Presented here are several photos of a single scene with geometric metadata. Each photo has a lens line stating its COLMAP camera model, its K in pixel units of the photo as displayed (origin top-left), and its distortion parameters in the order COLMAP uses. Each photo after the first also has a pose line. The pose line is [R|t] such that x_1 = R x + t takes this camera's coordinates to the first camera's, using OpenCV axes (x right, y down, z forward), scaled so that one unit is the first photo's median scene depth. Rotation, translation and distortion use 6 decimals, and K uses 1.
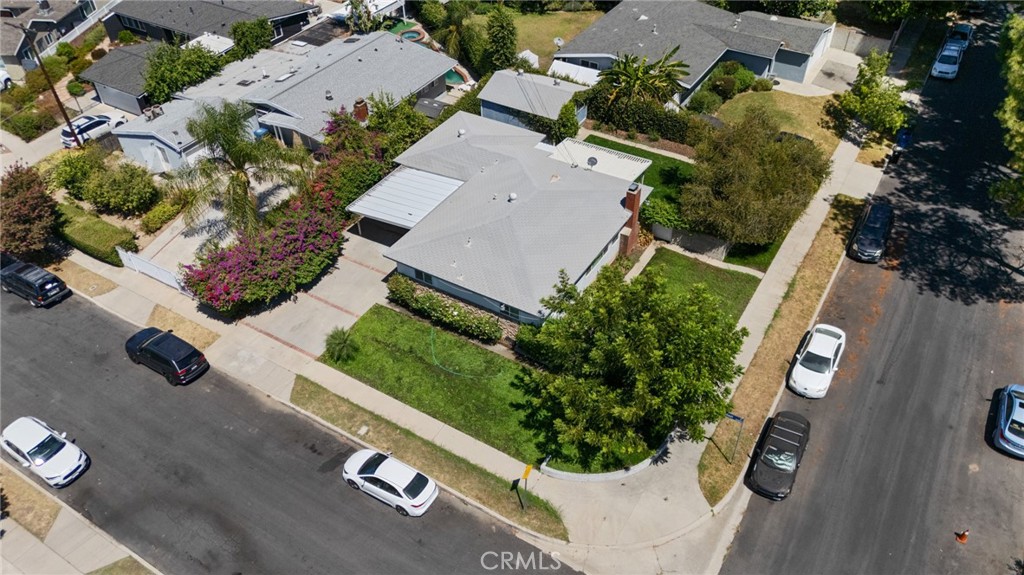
lens RADIAL K [[752.8, 0, 516.2], [0, 752.8, 288.8], [0, 0, 1]] dist [0.068747, -0.063820]
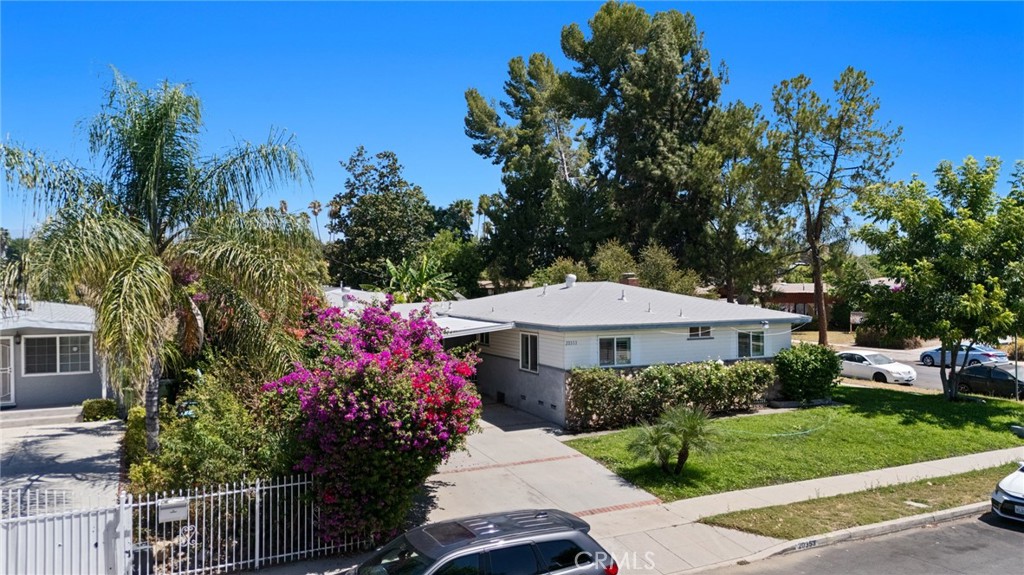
lens RADIAL K [[752.8, 0, 516.2], [0, 752.8, 288.8], [0, 0, 1]] dist [0.068747, -0.063820]
pose [[0.526893, 0.007251, 0.849901, -0.579096], [0.555045, 0.754355, -0.350533, 0.093493], [-0.643669, 0.656426, 0.393440, 0.712764]]
